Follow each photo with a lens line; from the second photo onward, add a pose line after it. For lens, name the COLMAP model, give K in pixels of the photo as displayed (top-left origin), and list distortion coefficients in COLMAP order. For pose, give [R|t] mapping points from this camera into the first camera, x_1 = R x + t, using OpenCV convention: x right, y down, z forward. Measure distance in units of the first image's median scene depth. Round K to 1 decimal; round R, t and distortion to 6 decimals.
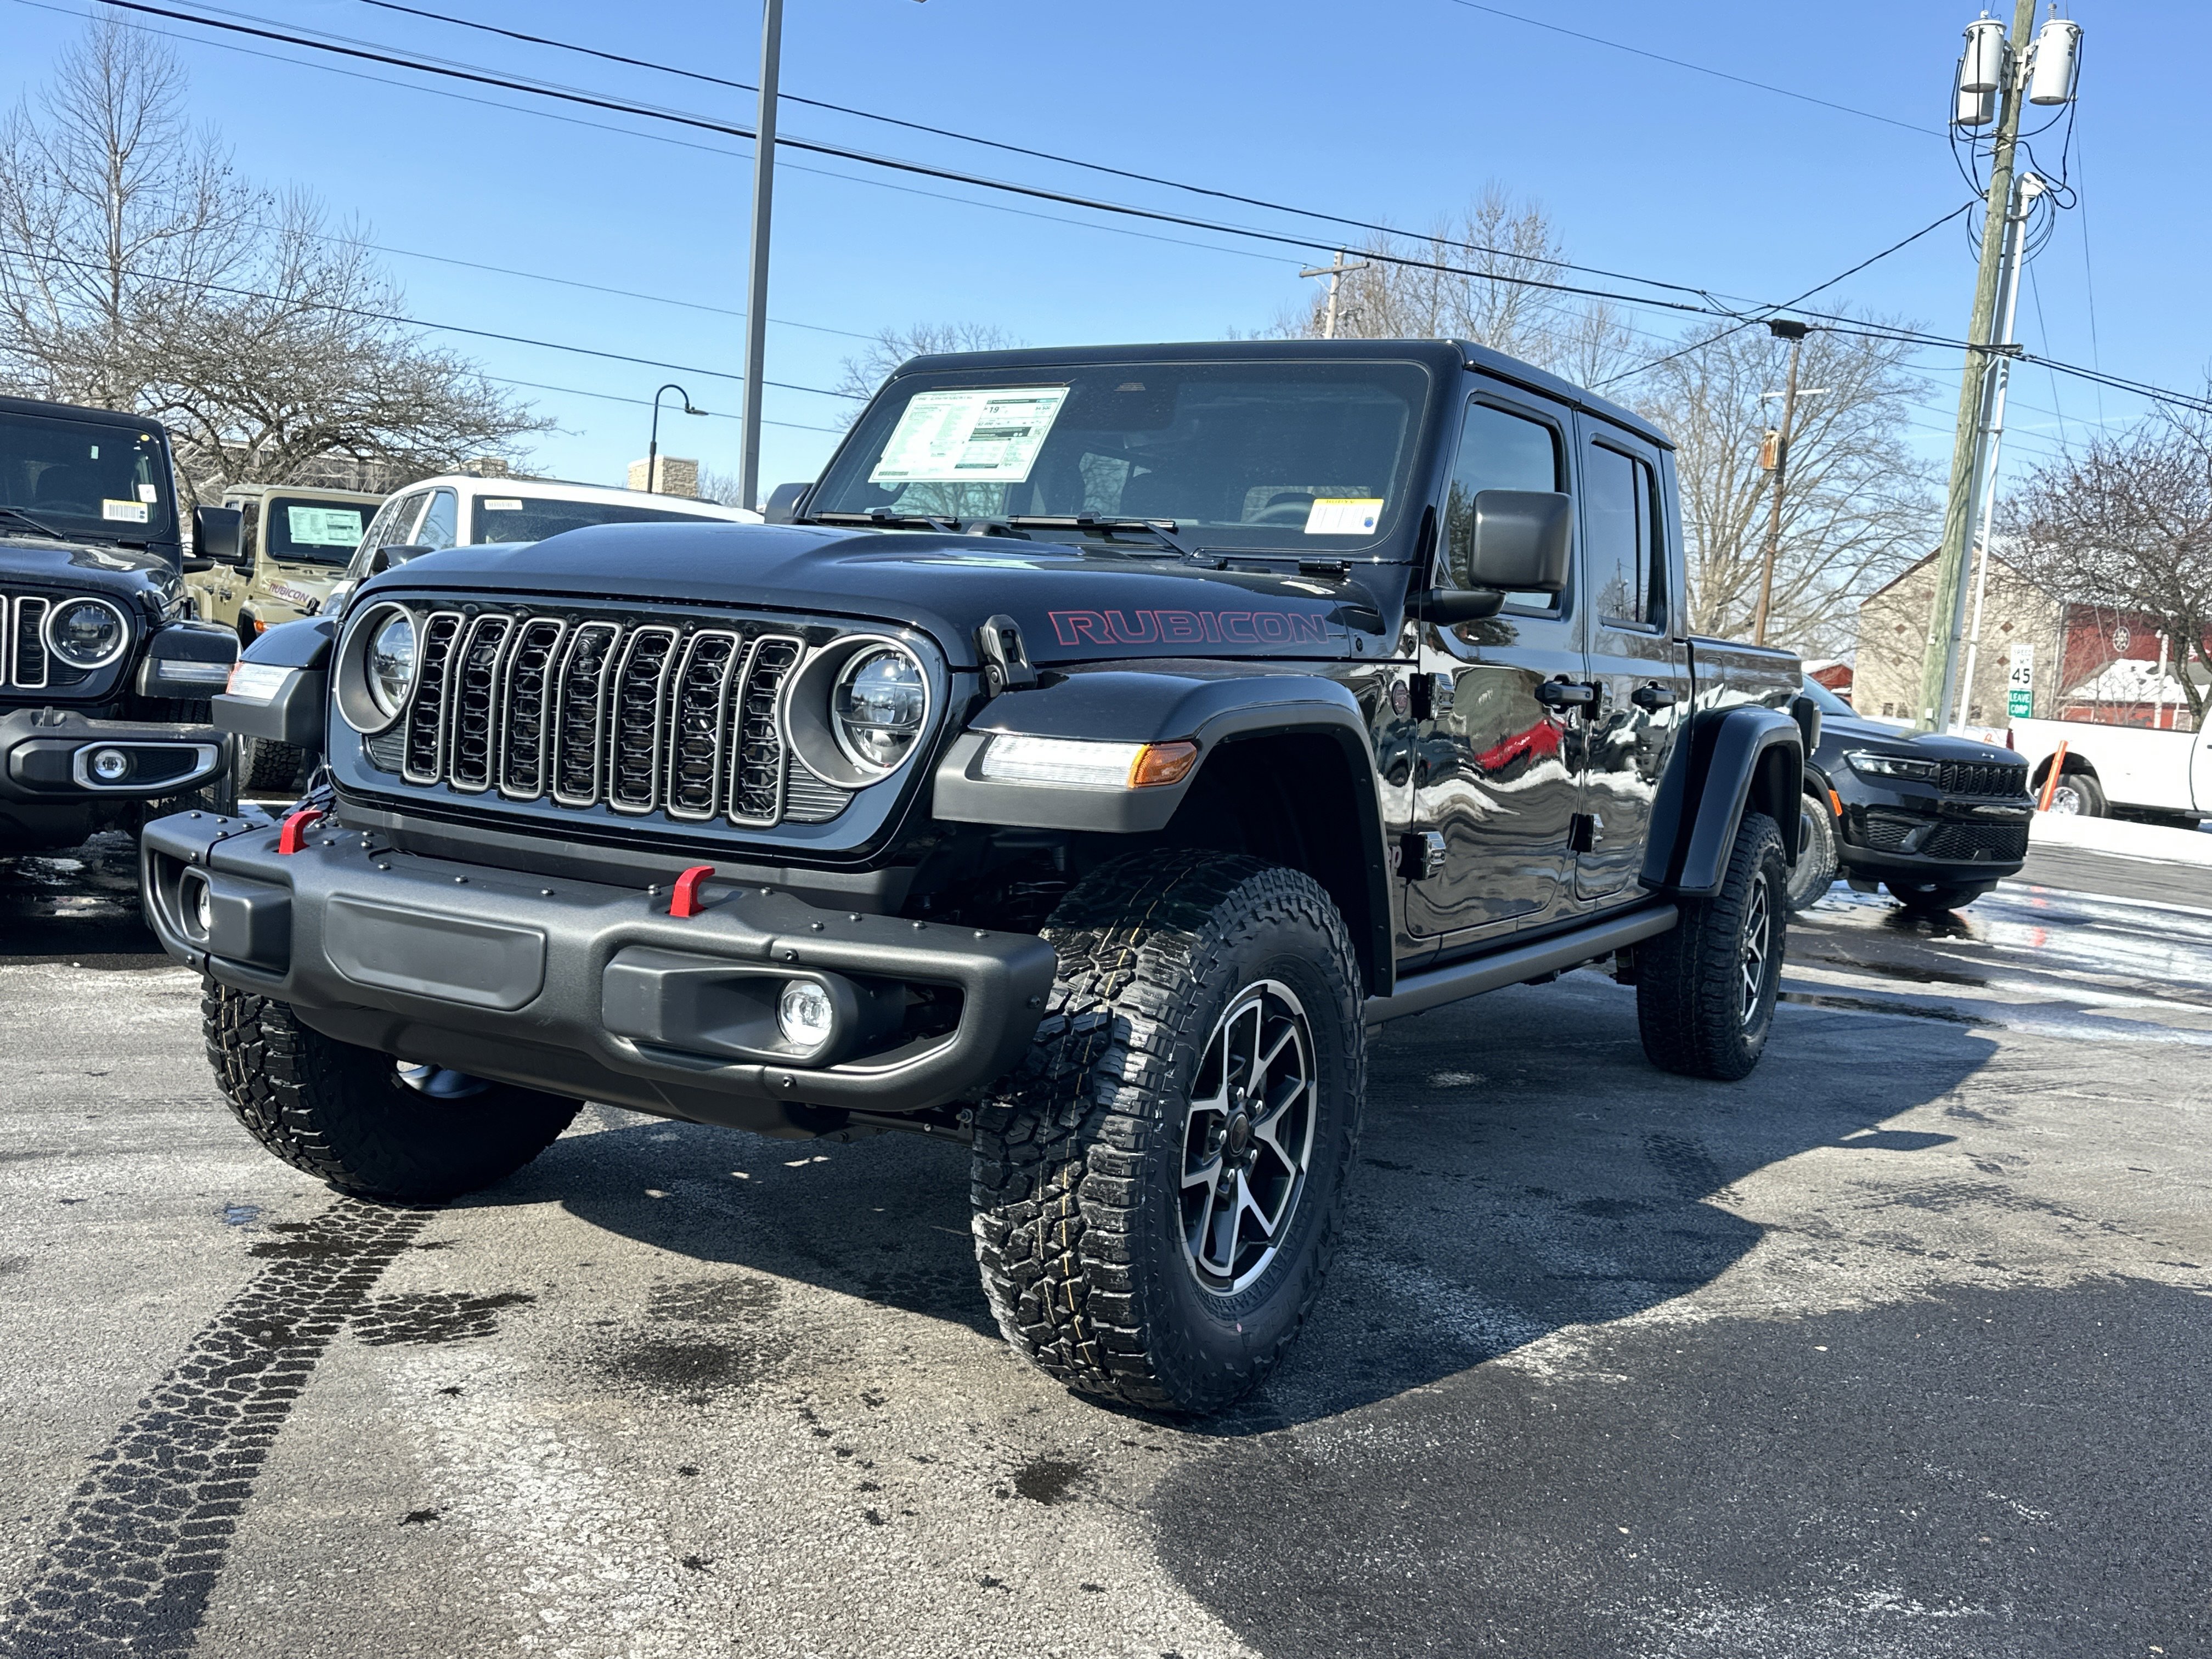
lens RADIAL K [[1913.6, 0, 1117.0], [0, 1913.6, 827.0], [0, 0, 1]] dist [0.088597, -0.139326]
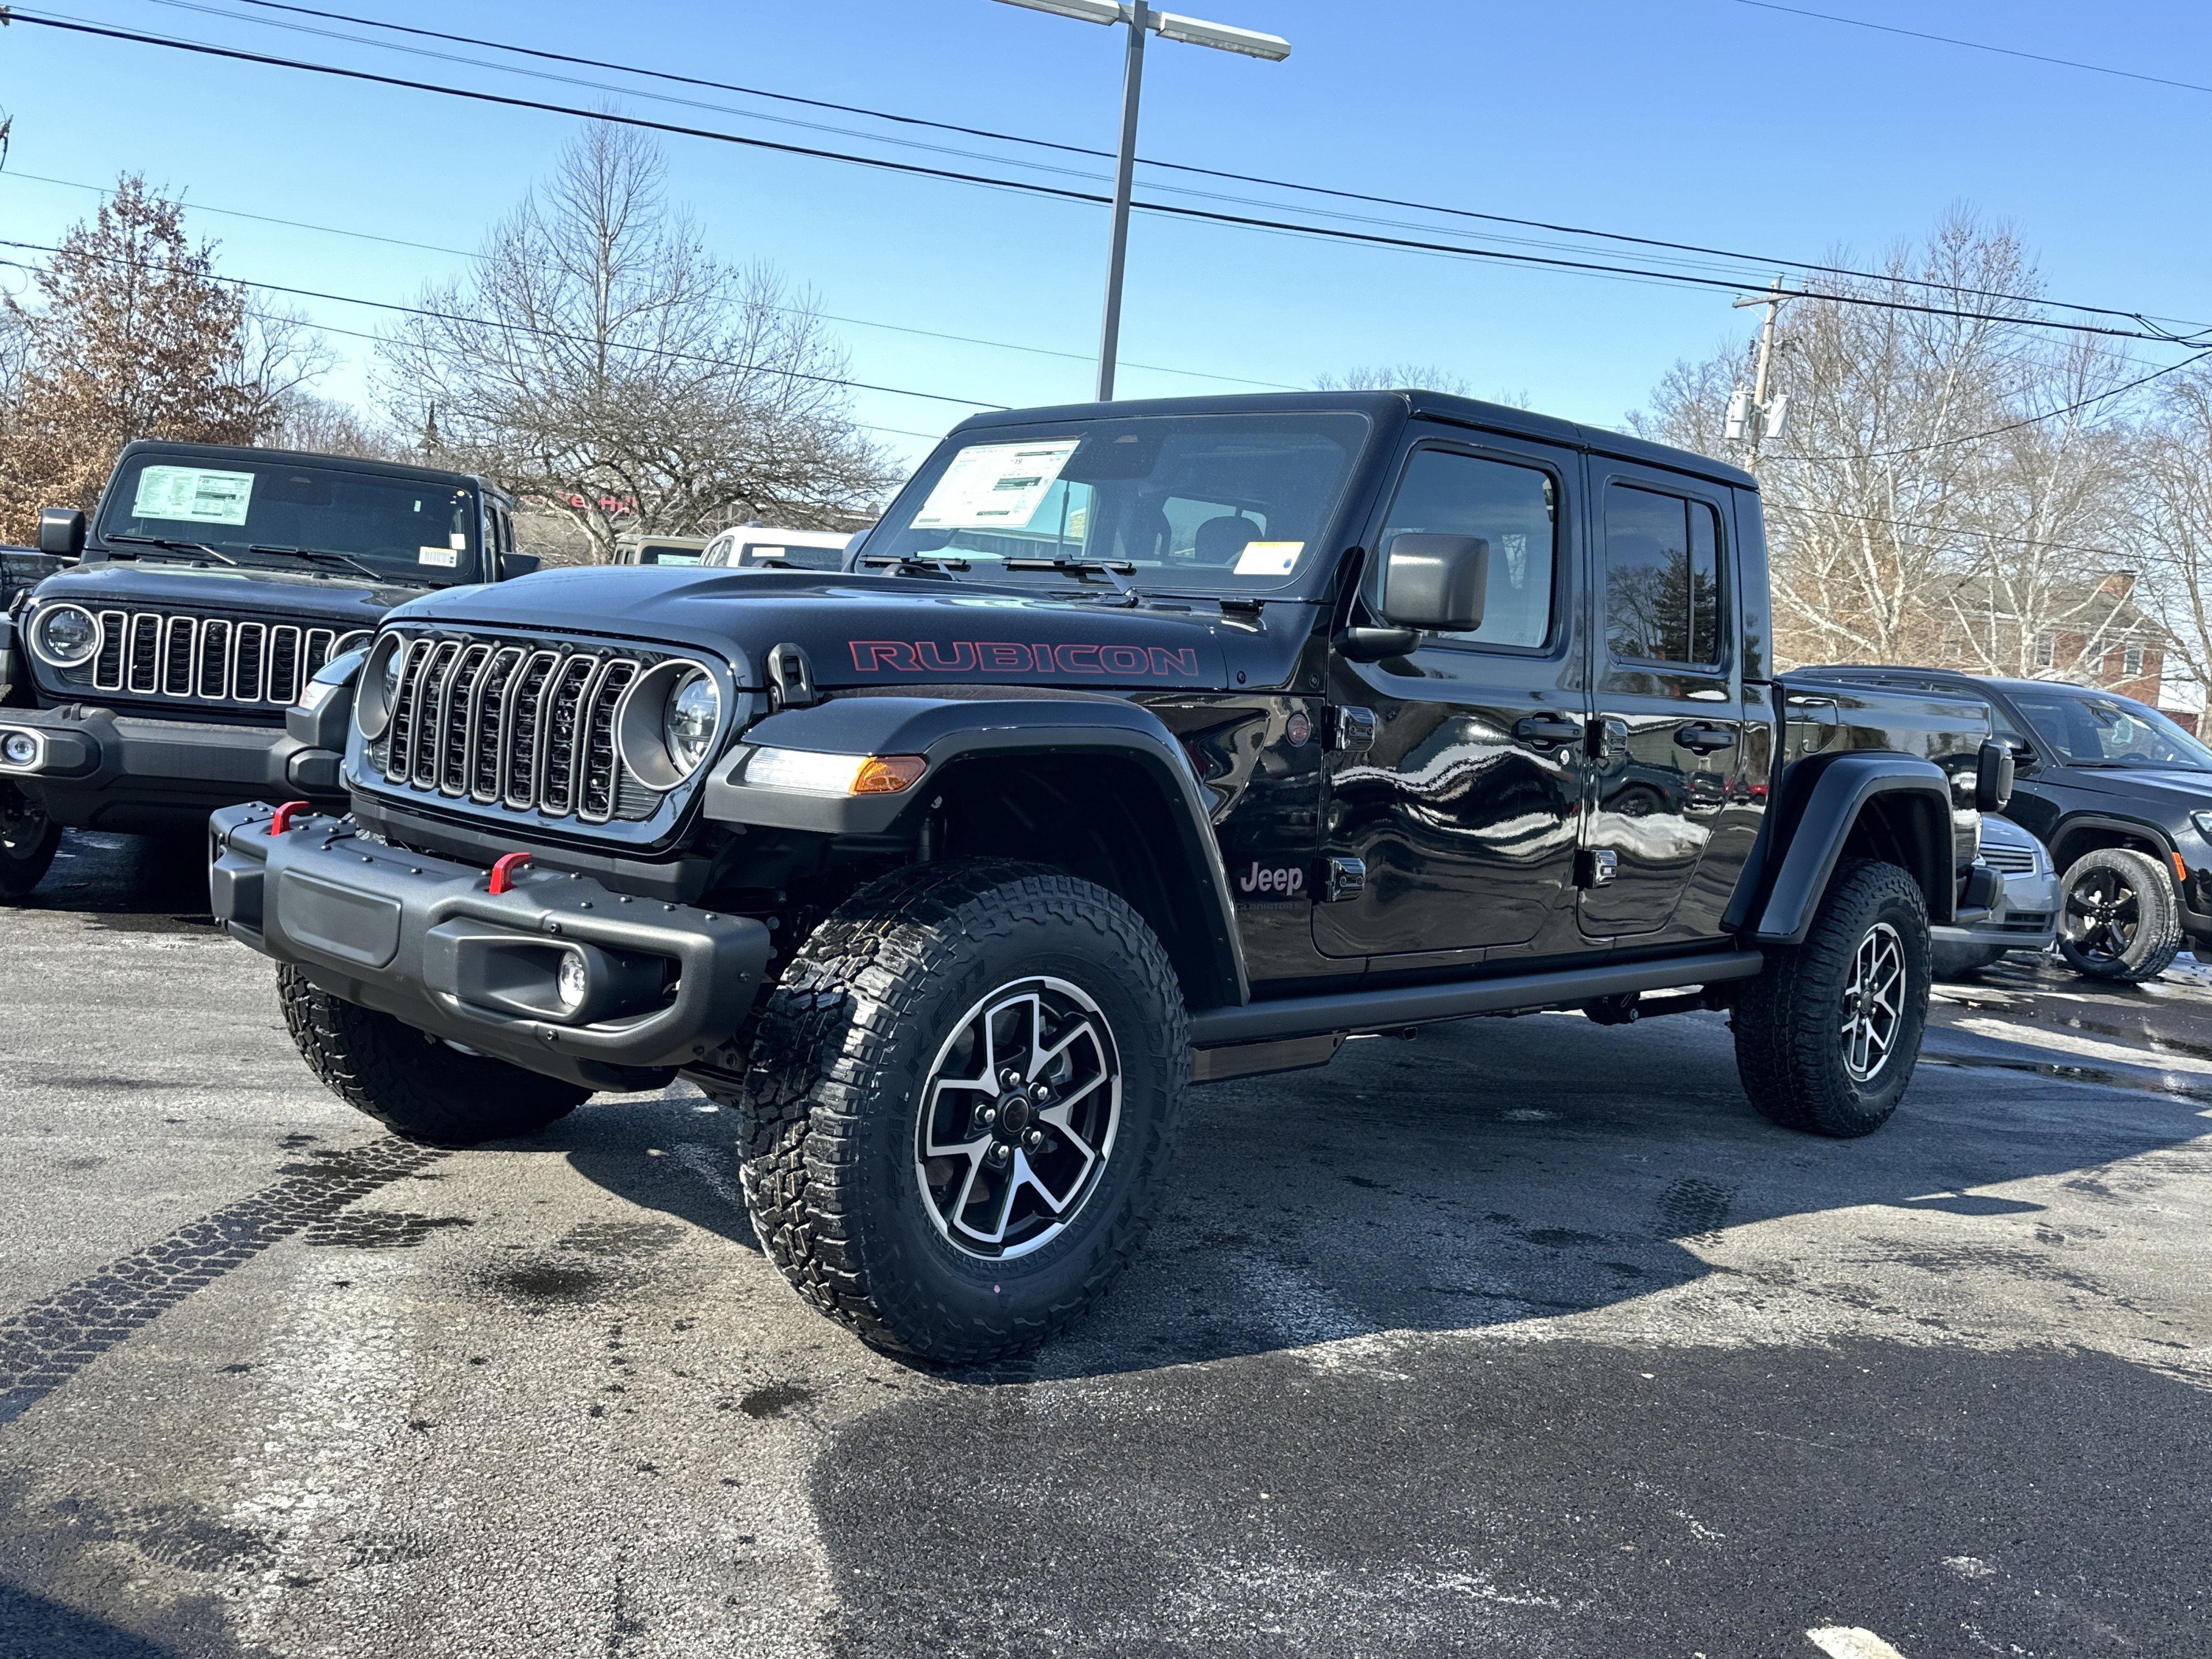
lens RADIAL K [[1908.4, 0, 1112.0], [0, 1908.4, 824.8], [0, 0, 1]] dist [0.095280, -0.127382]
pose [[0.973507, 0.029500, -0.226747, 0.285727], [-0.034694, 0.999218, -0.018956, 0.009397], [0.226011, 0.026321, 0.973769, -0.050466]]
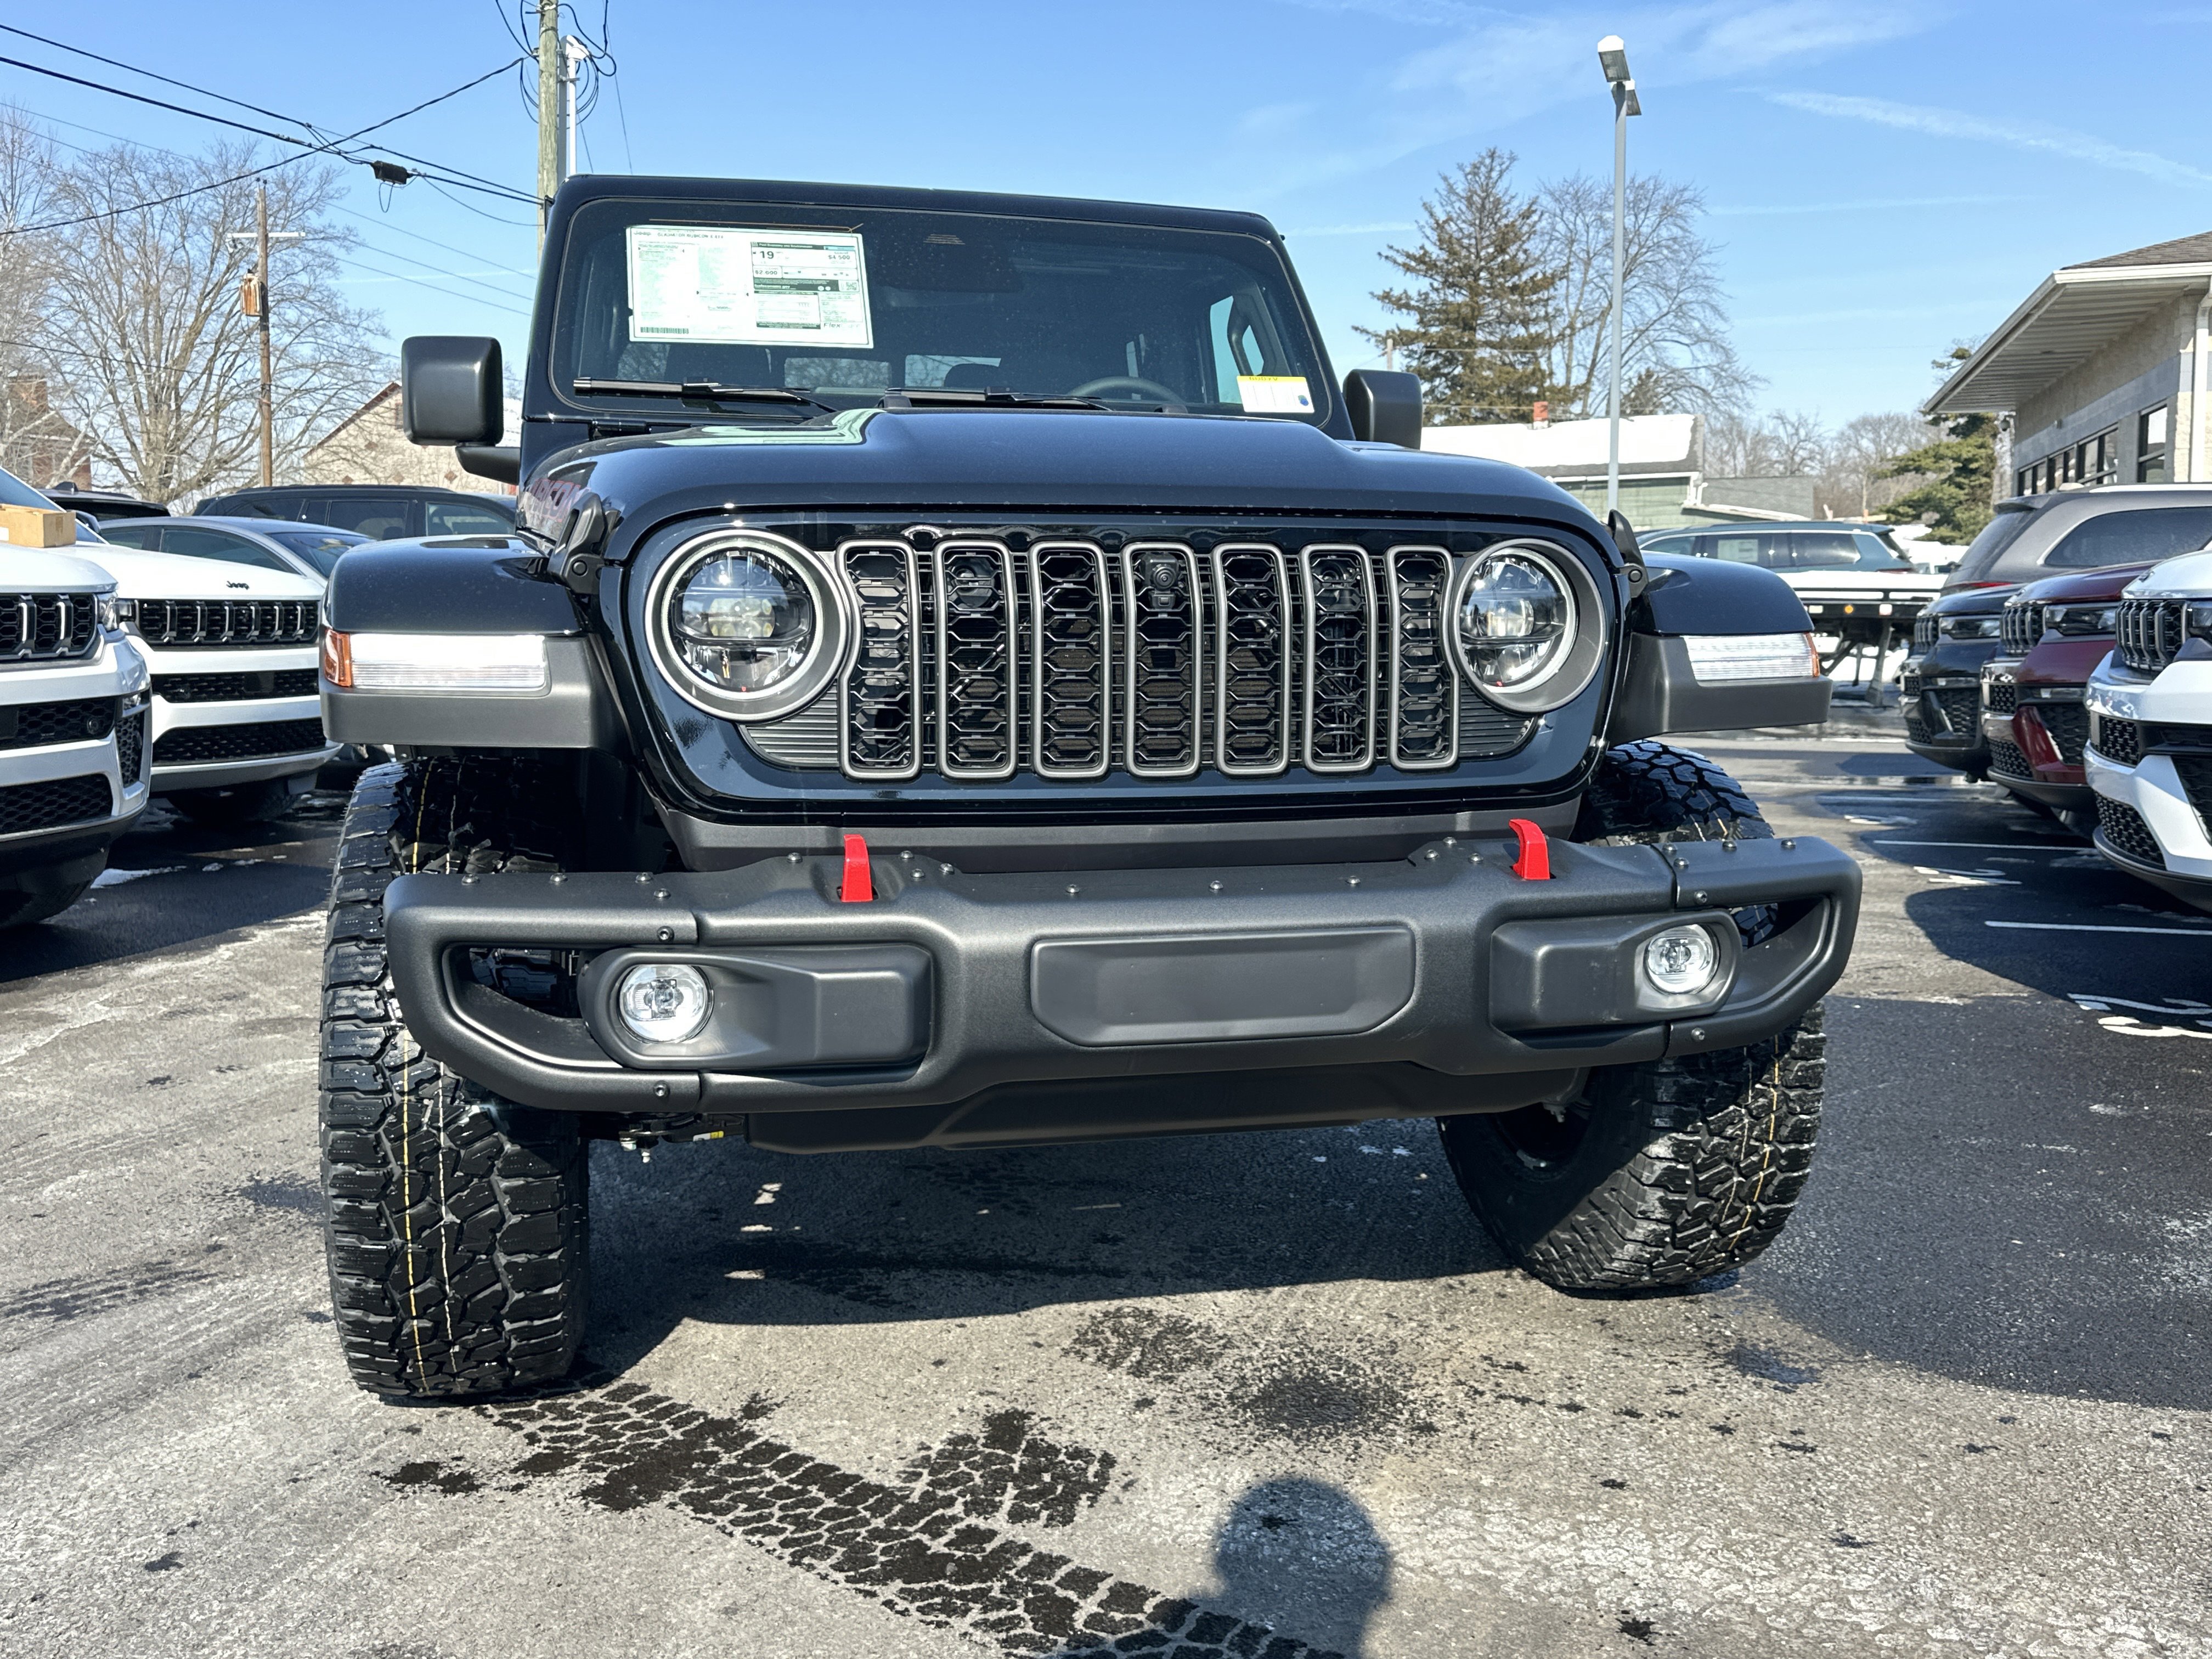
lens RADIAL K [[1912.1, 0, 1086.2], [0, 1912.1, 816.0], [0, 0, 1]] dist [0.079294, -0.132091]
pose [[0.723988, -0.147486, 0.673861, -0.660795], [0.099801, 0.988993, 0.109233, -0.066224], [-0.682555, -0.011832, 0.730739, 0.355468]]
